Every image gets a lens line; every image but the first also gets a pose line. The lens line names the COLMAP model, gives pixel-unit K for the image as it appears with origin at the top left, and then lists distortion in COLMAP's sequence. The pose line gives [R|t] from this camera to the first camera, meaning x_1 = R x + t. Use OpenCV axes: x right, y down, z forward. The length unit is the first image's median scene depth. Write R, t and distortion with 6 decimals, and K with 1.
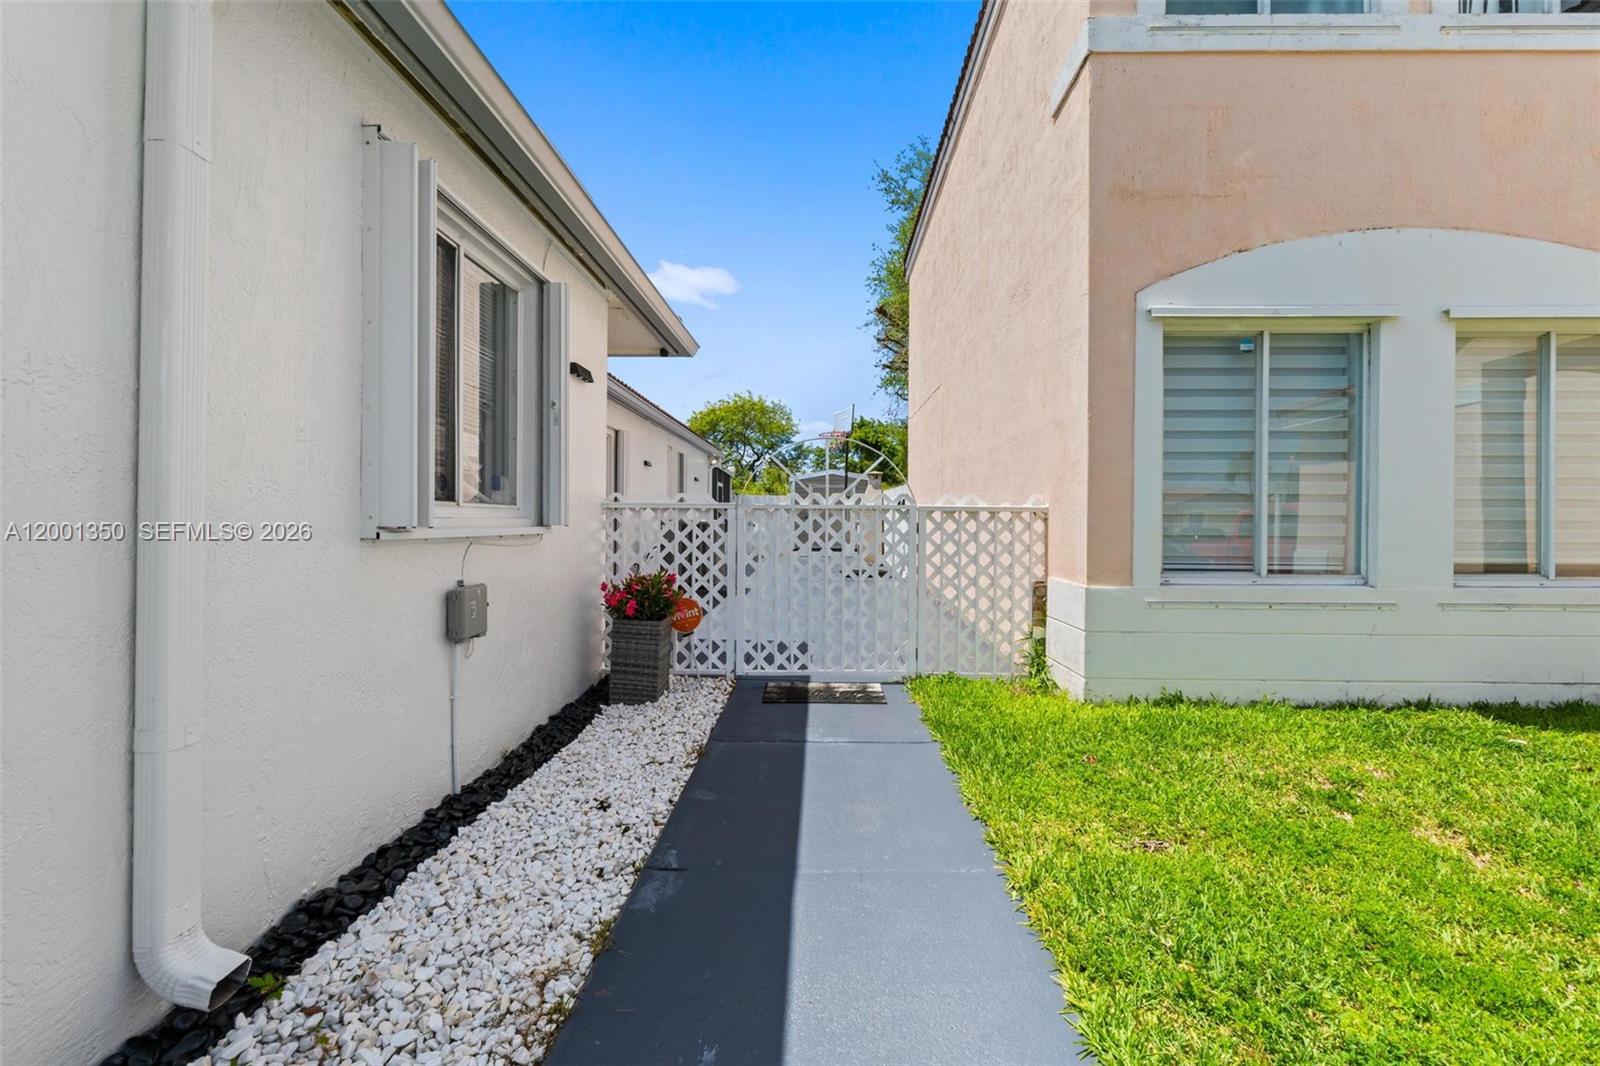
lens RADIAL K [[675.3, 0, 809.4], [0, 675.3, 521.2], [0, 0, 1]] dist [-0.000716, -0.000085]
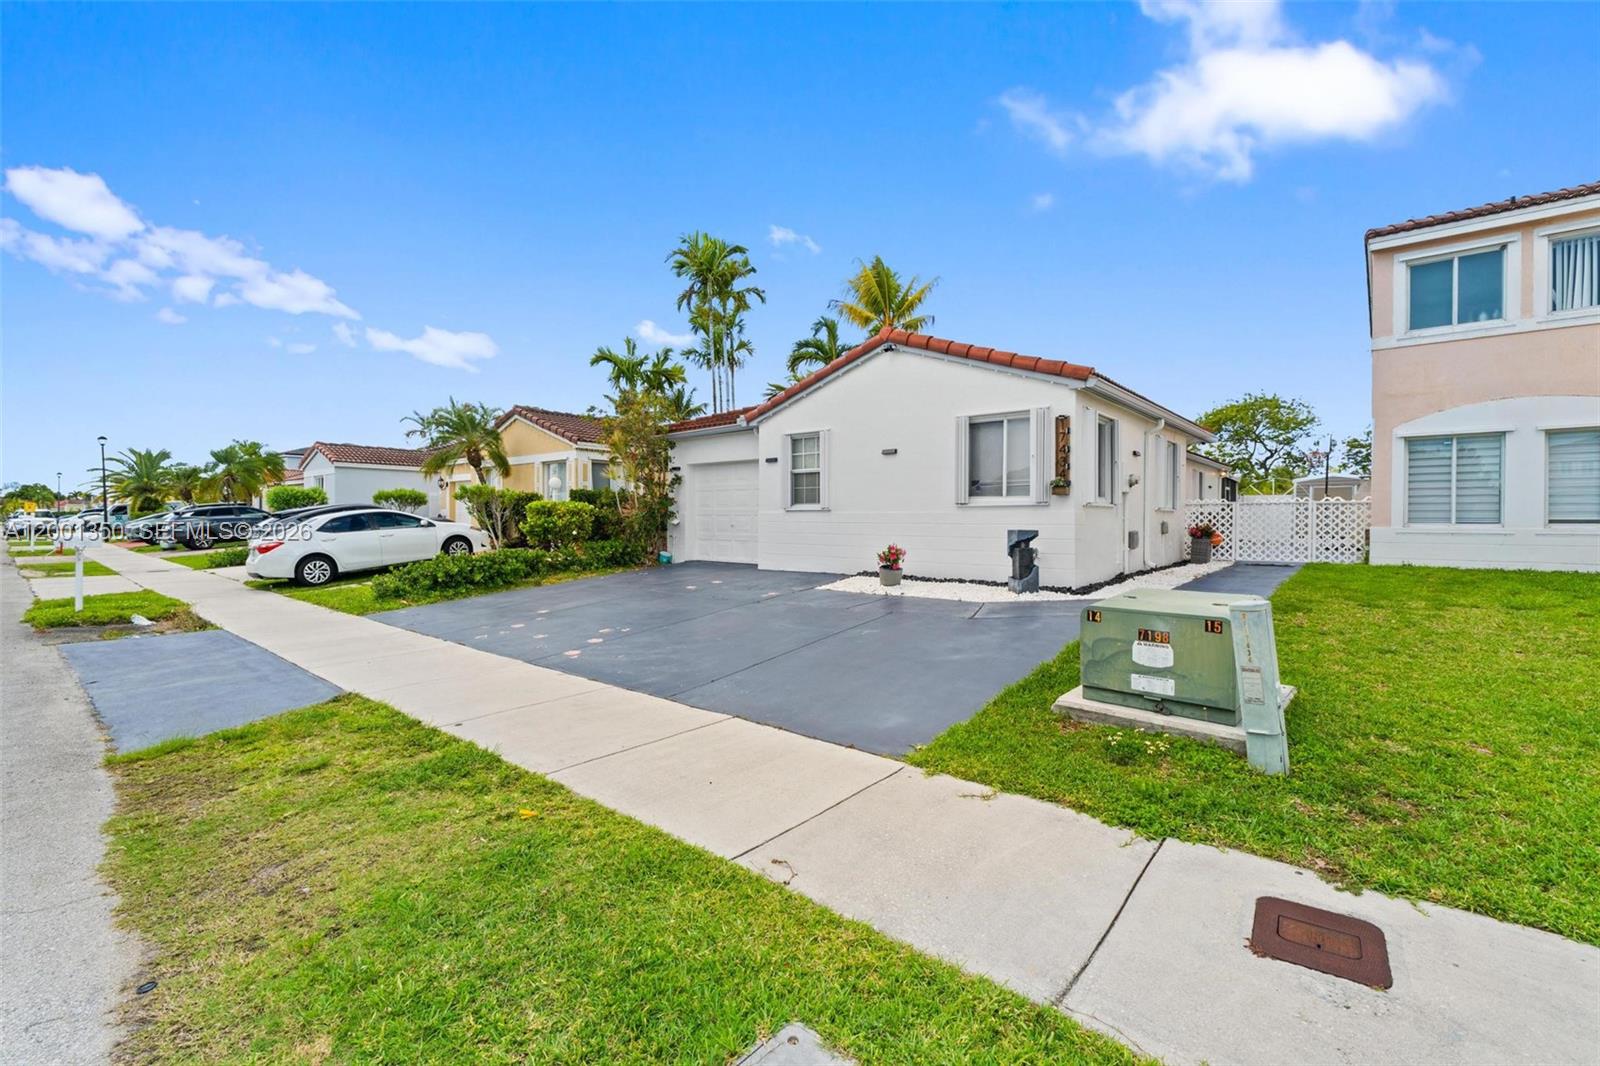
lens RADIAL K [[675.3, 0, 809.4], [0, 675.3, 521.2], [0, 0, 1]] dist [-0.000716, -0.000085]
pose [[0.774858, -0.002384, -0.632131, 0.313882], [0.001534, 0.999997, -0.001891, 0.059387], [0.632134, 0.000495, 0.774859, -2.475223]]
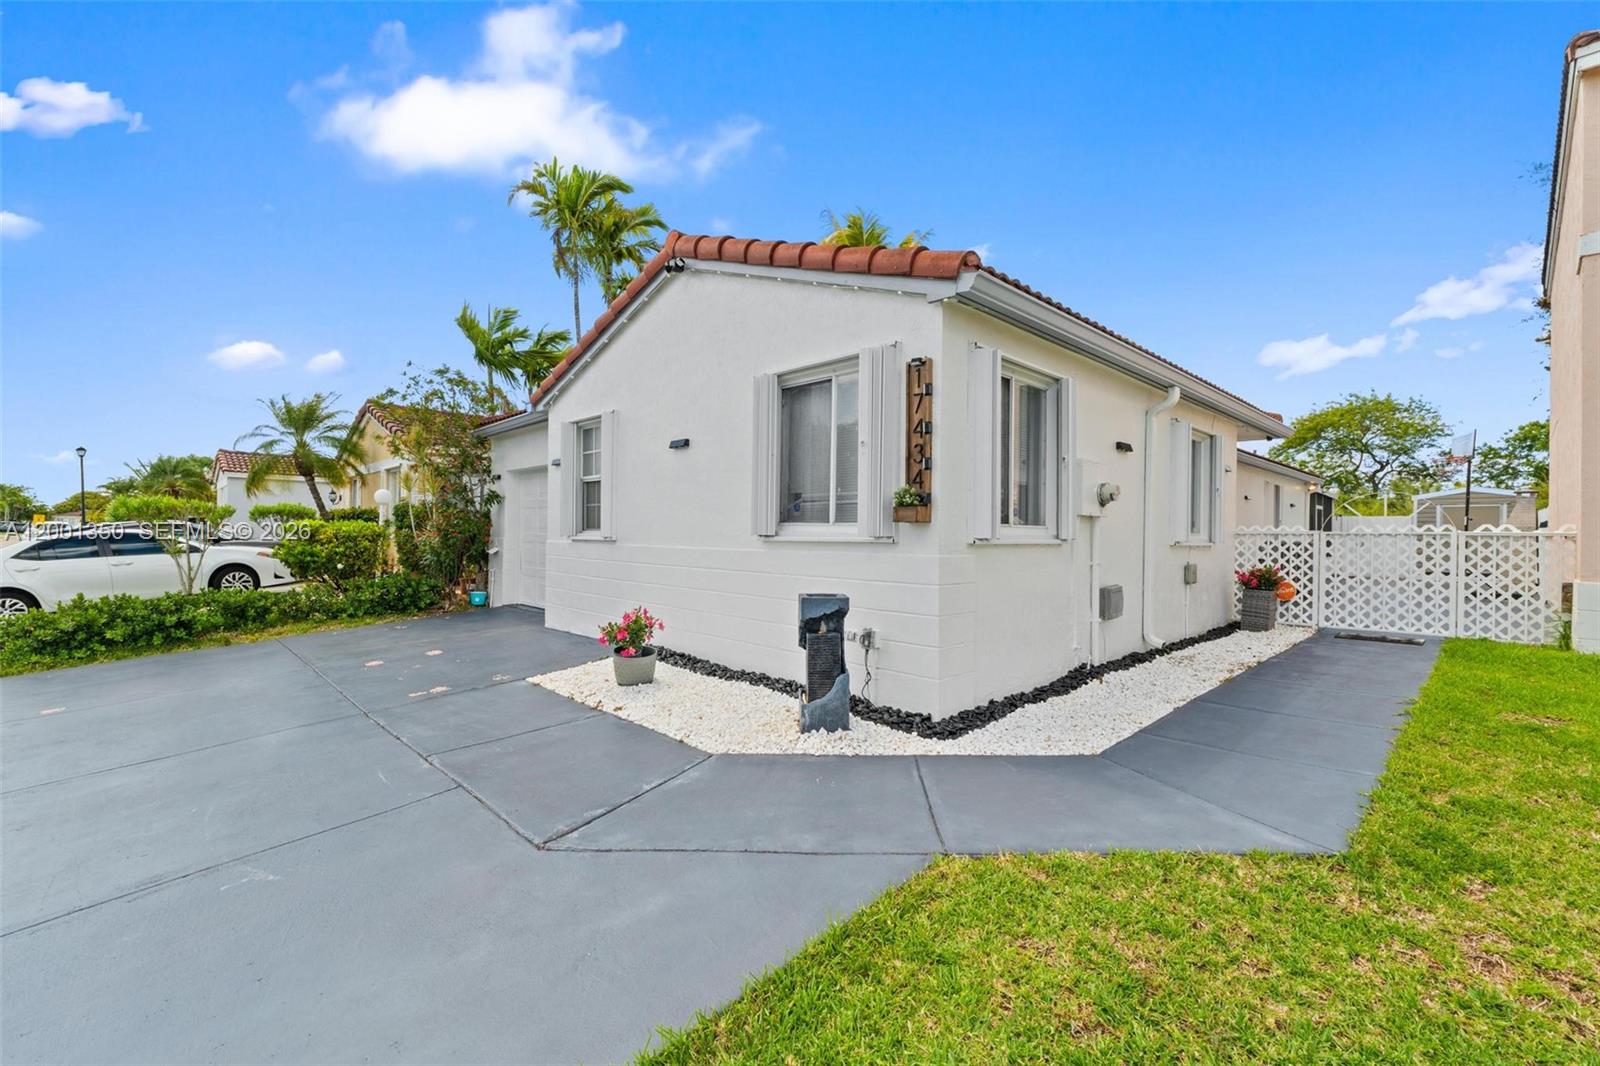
lens RADIAL K [[683.7, 0, 800.0], [0, 683.7, 533.0], [0, 0, 1]] dist [-0.005913, 0.000131]
pose [[0.703012, 0.001004, -0.711177, 0.211008], [-0.008713, 0.999936, -0.007201, 0.002842], [0.711125, 0.011259, 0.702976, -1.265585]]
